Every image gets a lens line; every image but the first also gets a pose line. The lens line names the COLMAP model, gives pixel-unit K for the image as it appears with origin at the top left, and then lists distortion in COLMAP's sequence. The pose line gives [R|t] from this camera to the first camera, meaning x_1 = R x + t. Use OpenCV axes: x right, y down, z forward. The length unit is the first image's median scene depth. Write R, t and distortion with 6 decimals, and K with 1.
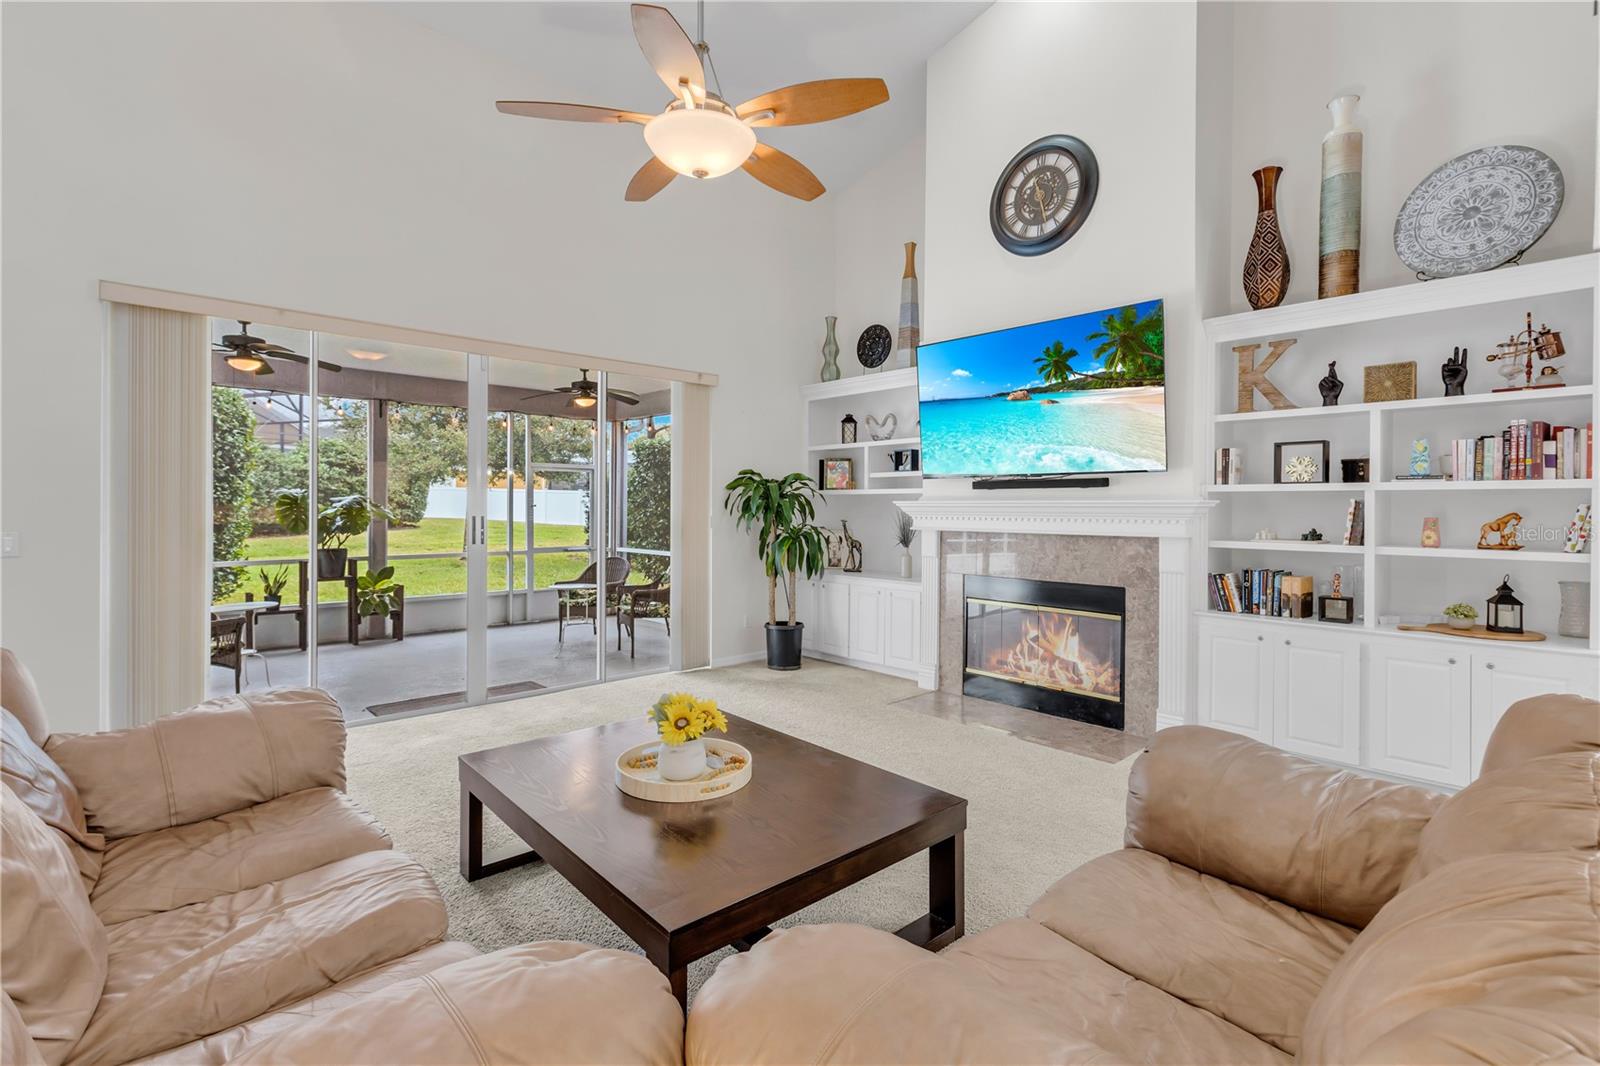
lens RADIAL K [[714.8, 0, 792.1], [0, 714.8, 505.6], [0, 0, 1]] dist [0.002758, -0.002252]
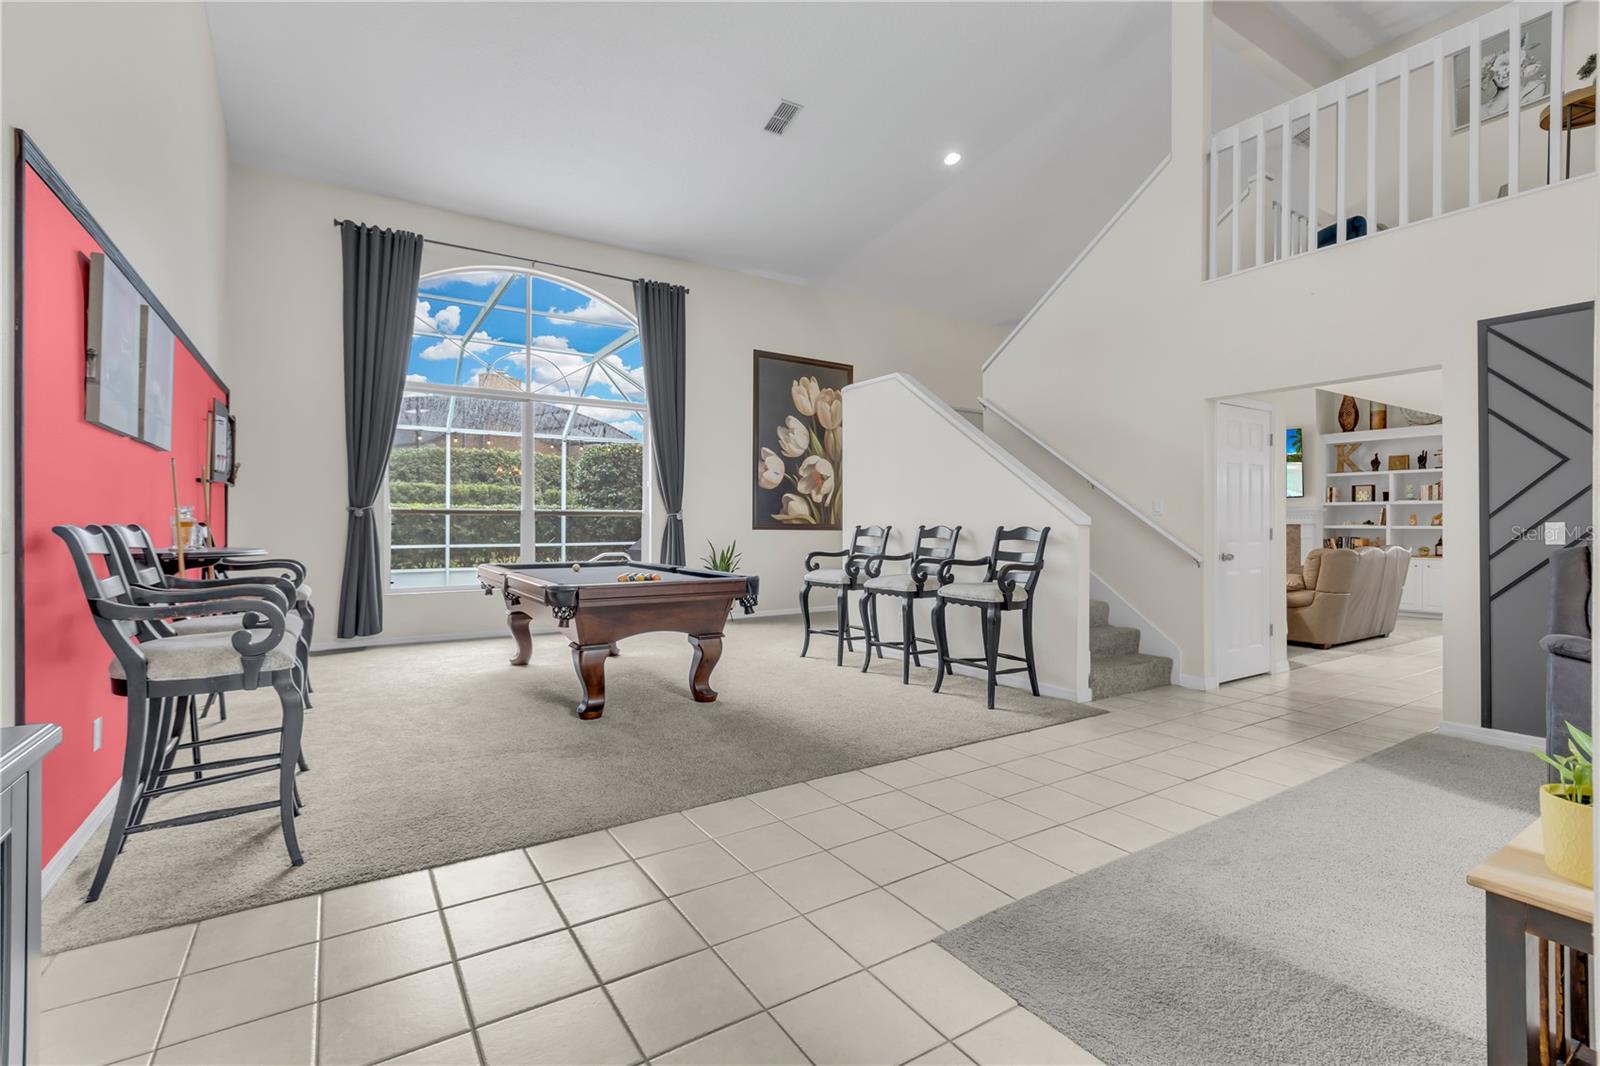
lens RADIAL K [[714.8, 0, 764.2], [0, 714.8, 522.4], [0, 0, 1]] dist [0.002758, -0.002252]
pose [[0.981919, -0.006751, -0.189183, -0.818263], [0.007436, 0.999968, 0.002913, 0.017389], [0.189157, -0.004267, 0.981938, -1.733204]]
